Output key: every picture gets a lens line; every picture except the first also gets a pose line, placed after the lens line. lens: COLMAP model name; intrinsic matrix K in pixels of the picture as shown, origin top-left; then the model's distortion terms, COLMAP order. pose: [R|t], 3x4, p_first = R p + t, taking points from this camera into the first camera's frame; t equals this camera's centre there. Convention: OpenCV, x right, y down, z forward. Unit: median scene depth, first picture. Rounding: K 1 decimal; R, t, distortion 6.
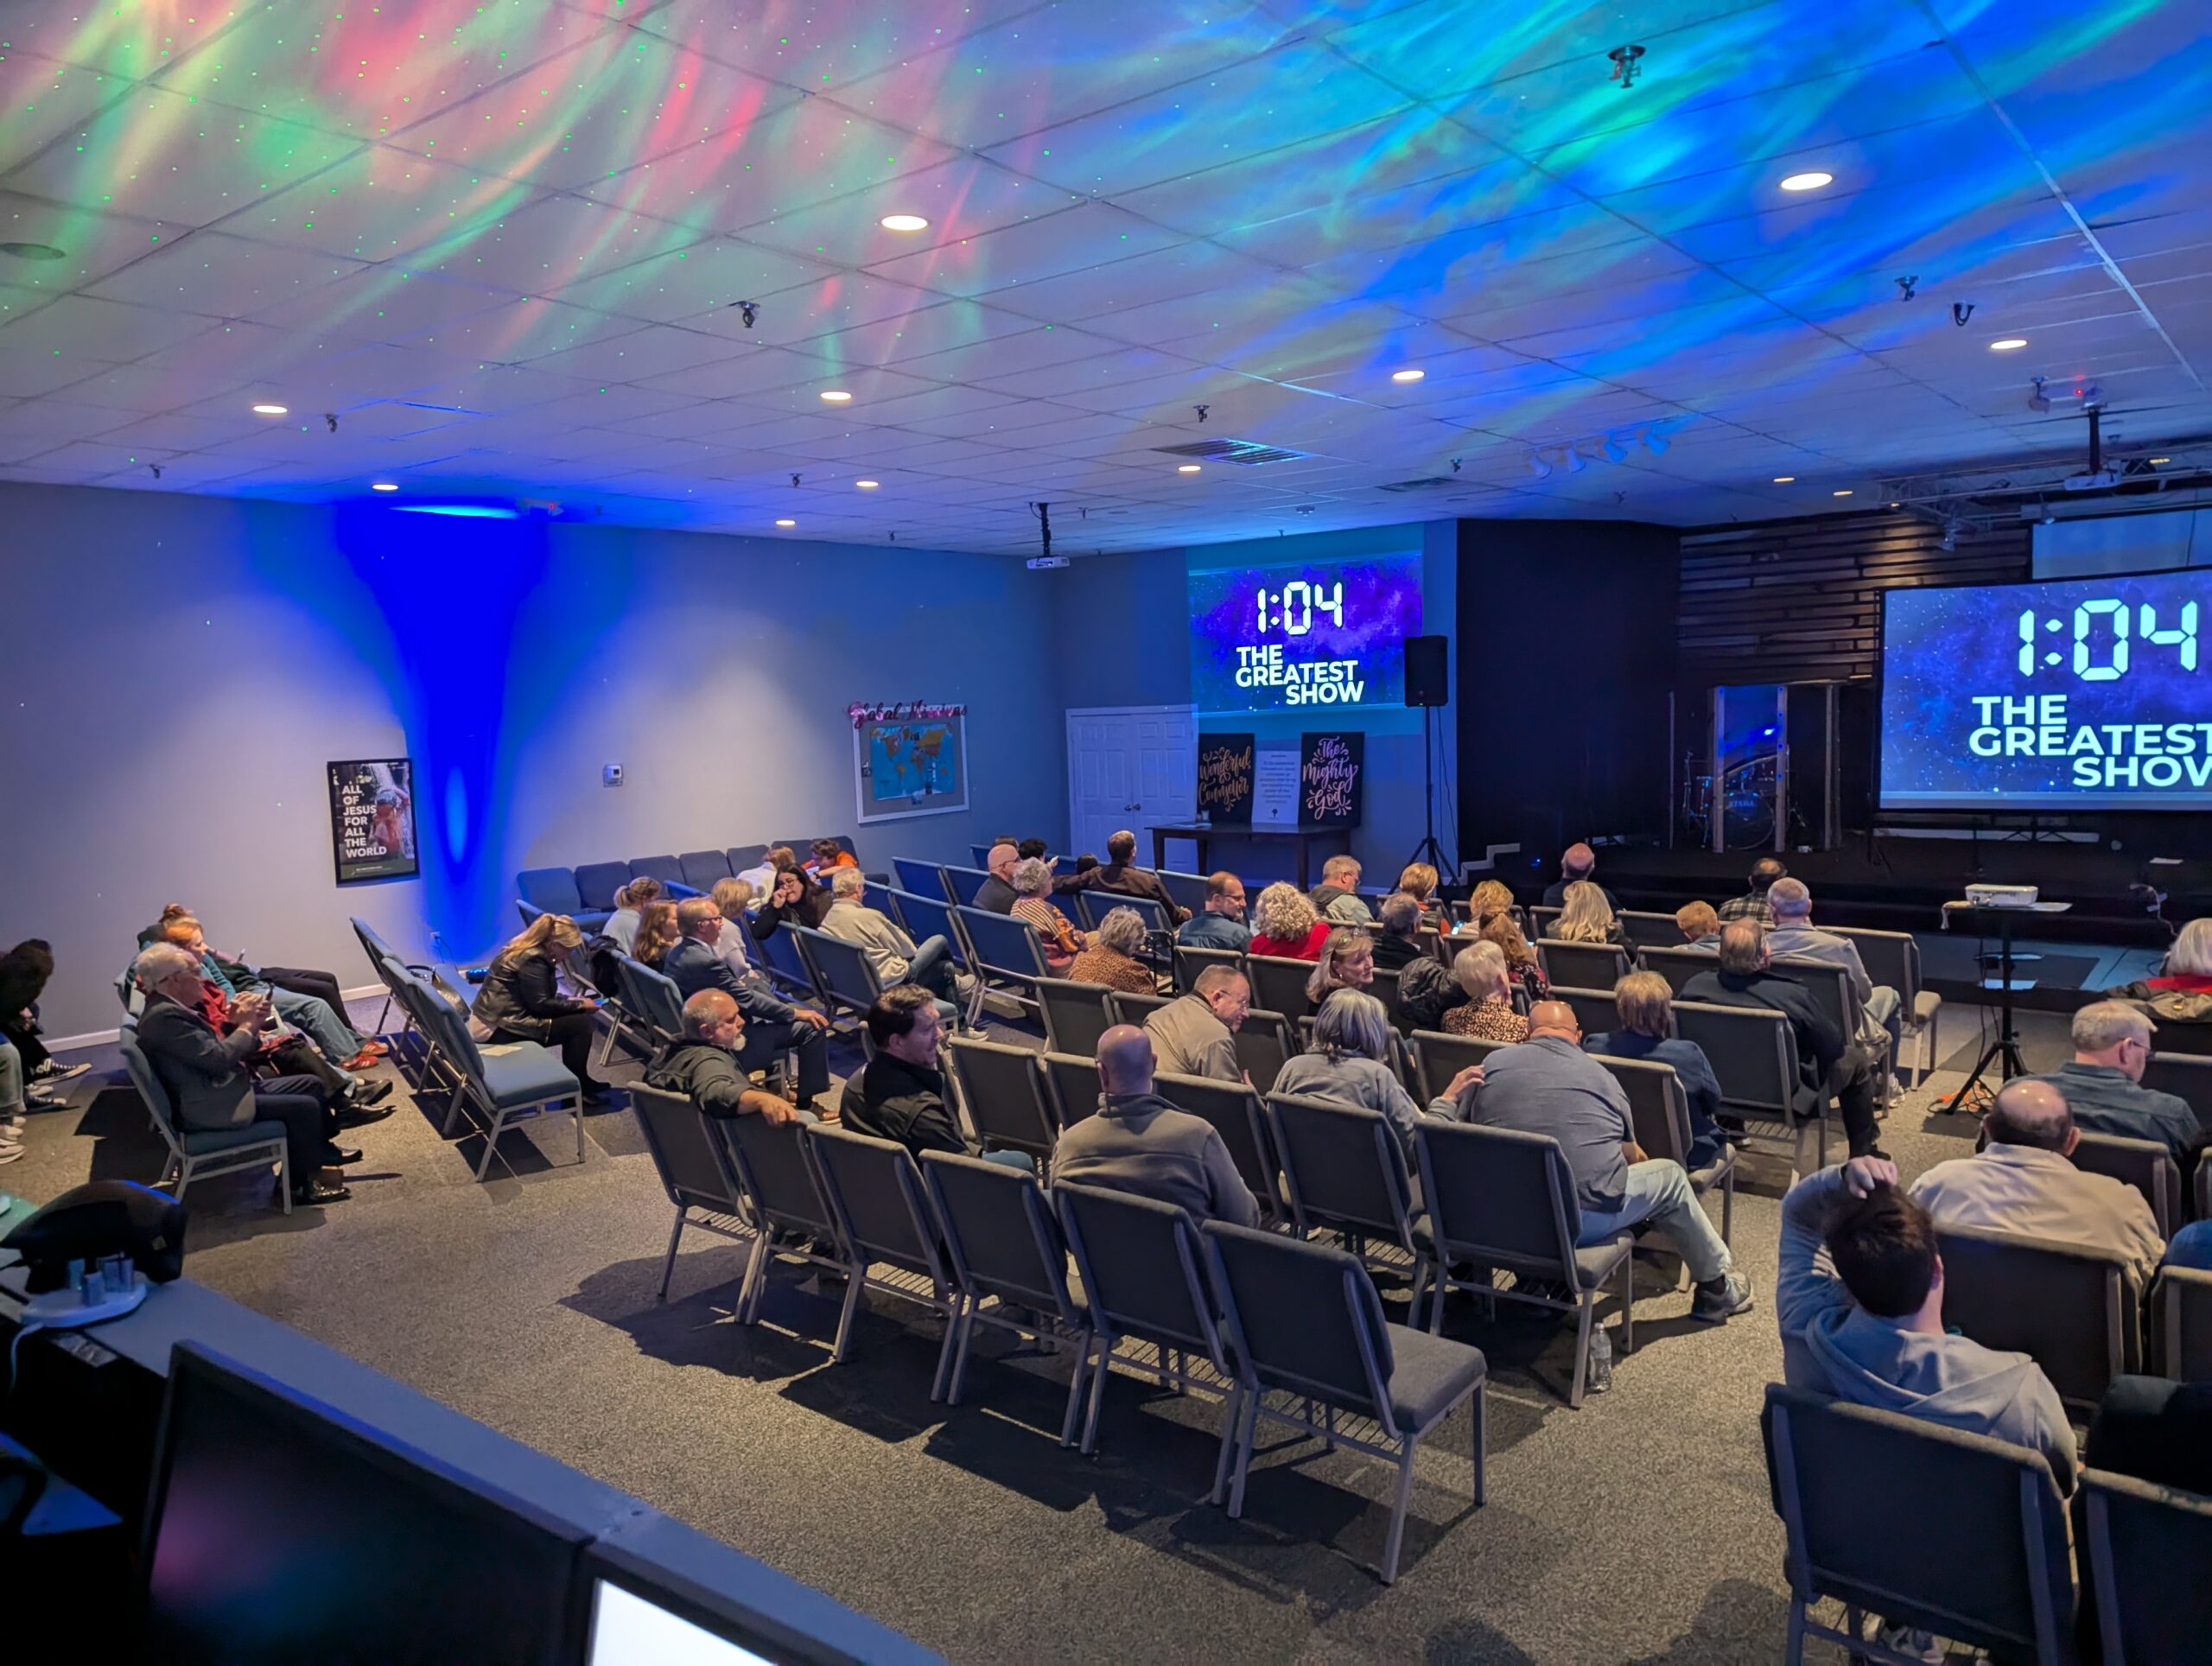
lens RADIAL K [[1555.6, 0, 1117.3], [0, 1555.6, 837.7], [0, 0, 1]] dist [0.084067, -0.059748]
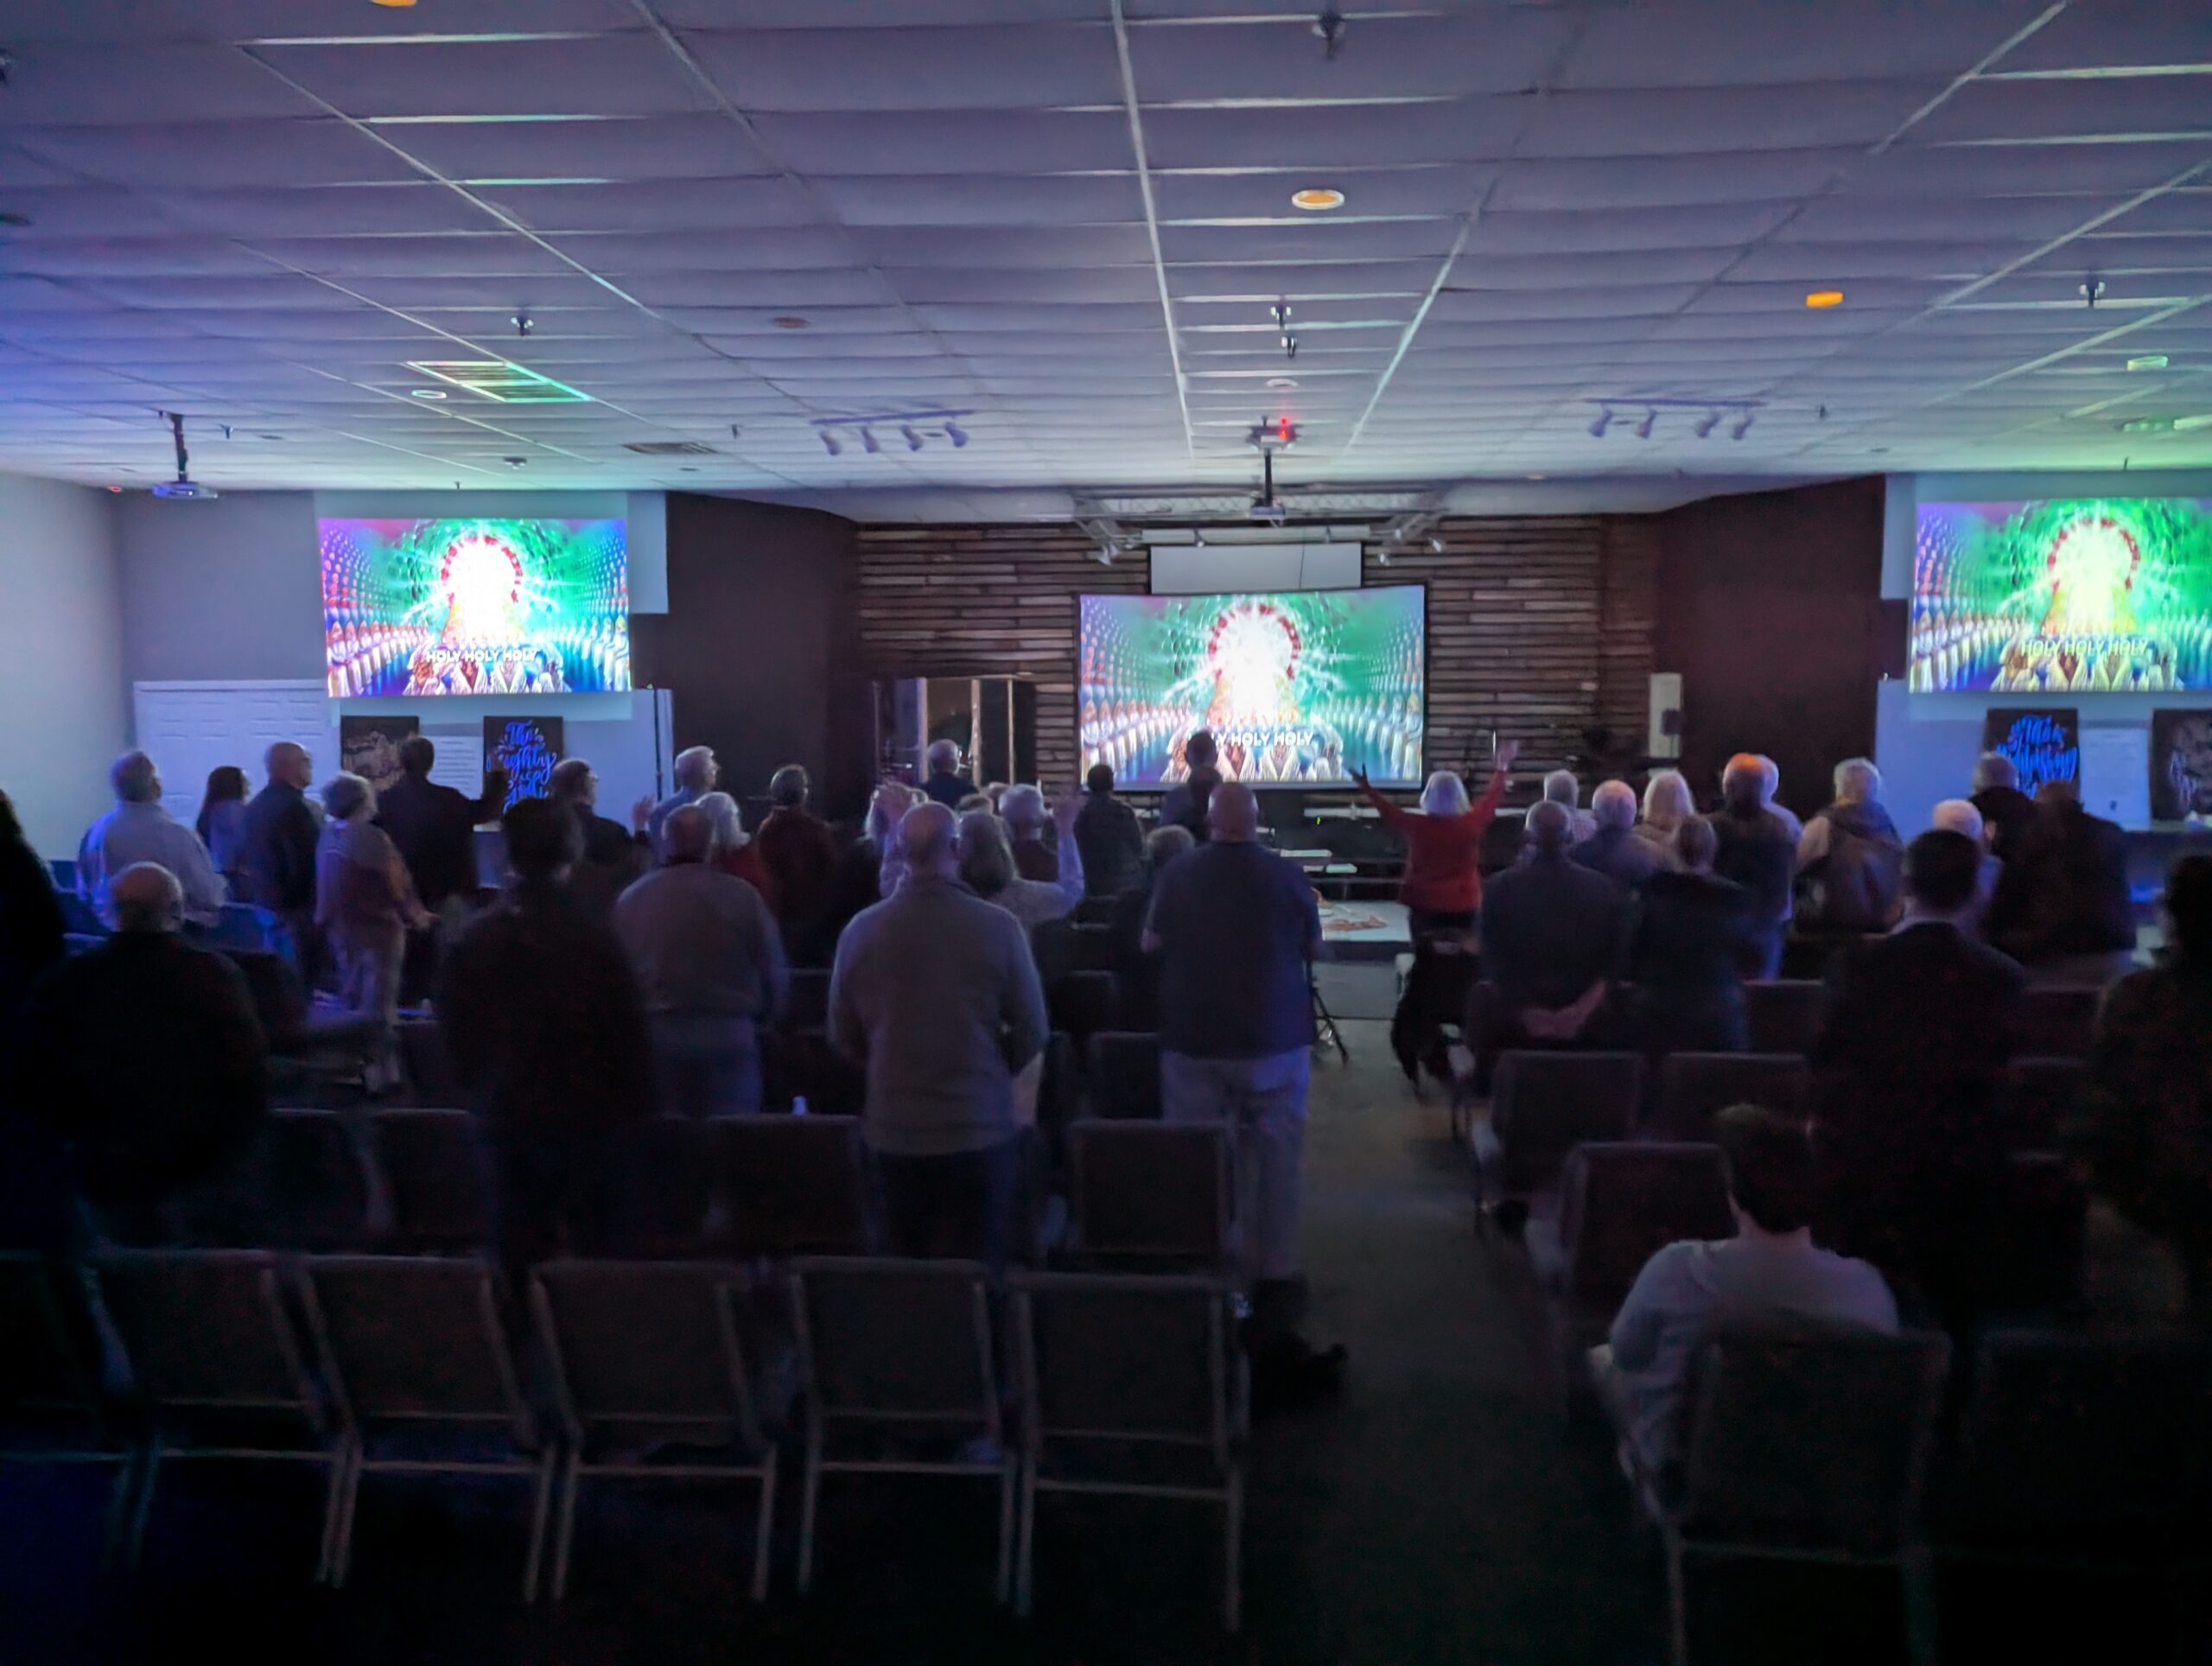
lens RADIAL K [[1555.6, 0, 1117.3], [0, 1555.6, 837.7], [0, 0, 1]] dist [0.084067, -0.059748]
pose [[0.817694, -0.034197, 0.574636, -0.257282], [0.031158, 0.999400, 0.015139, -0.002907], [-0.574809, 0.005525, 0.818269, 0.170398]]
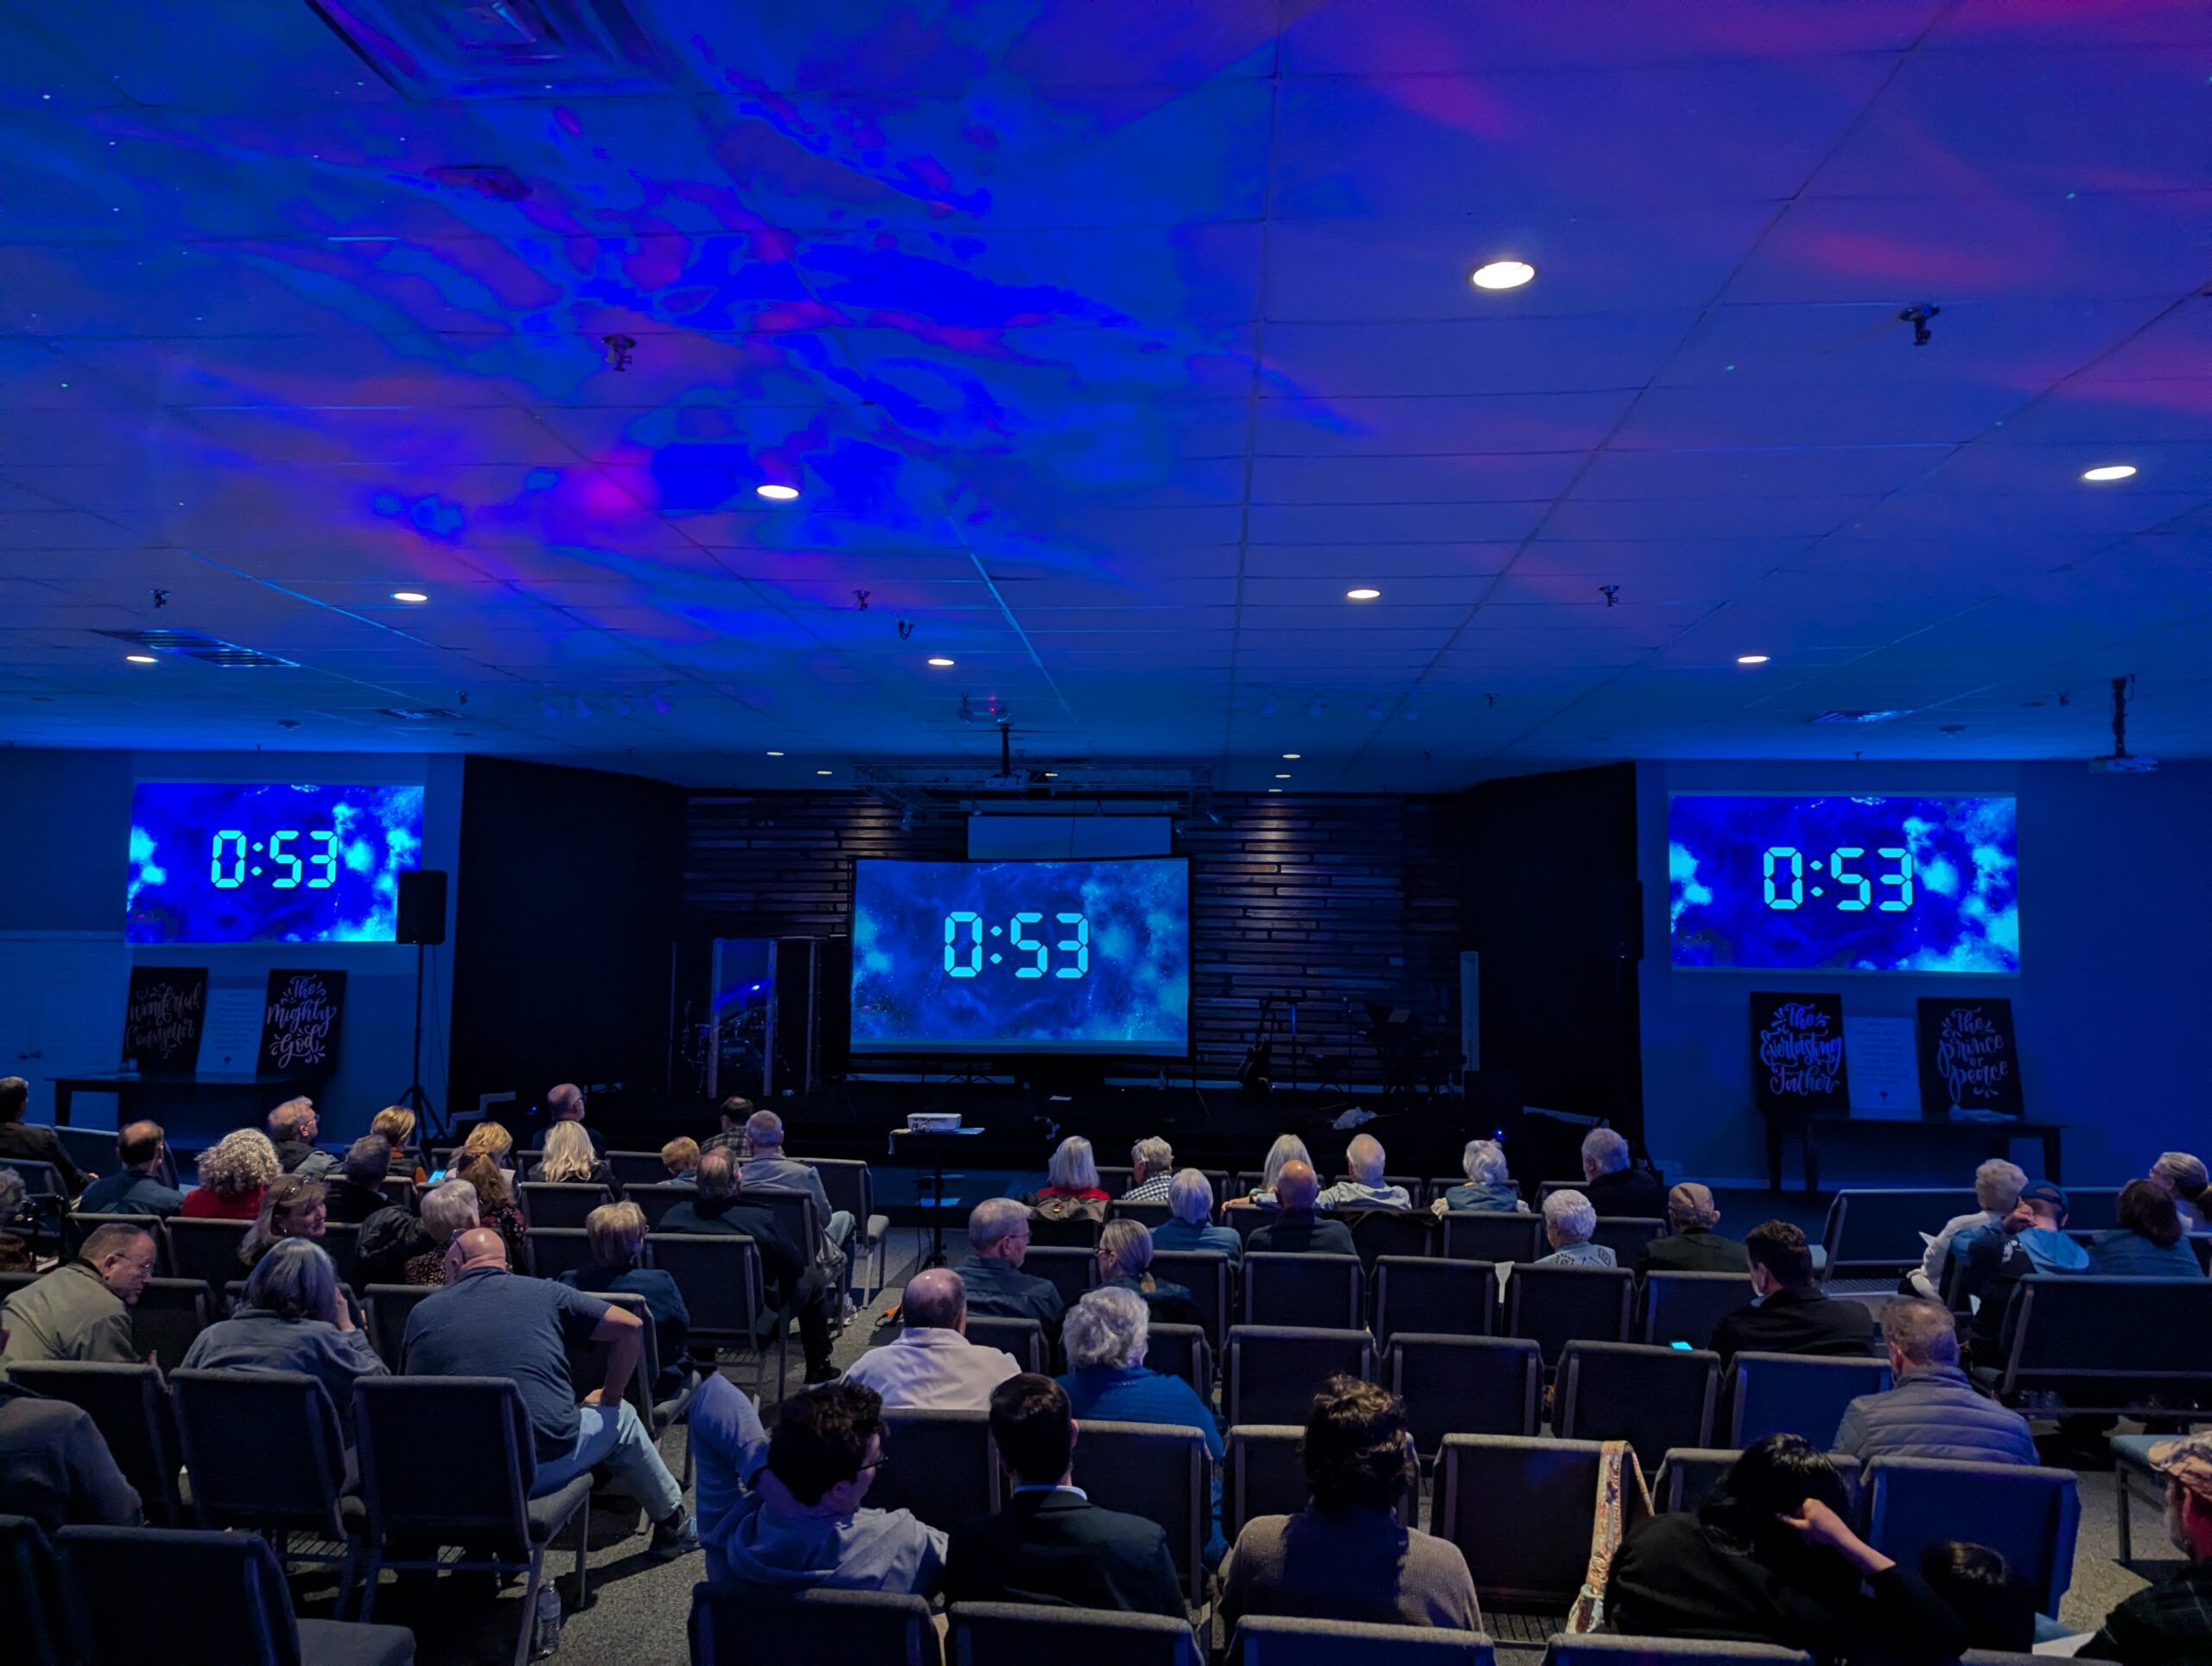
lens RADIAL K [[1547.8, 0, 1091.9], [0, 1547.8, 828.1], [0, 0, 1]] dist [0.065485, -0.063387]
pose [[0.827414, 0.084879, 0.555141, 0.007159], [0.009221, 0.986326, -0.164549, 0.012345], [-0.561517, 0.141269, 0.815317, -0.014512]]
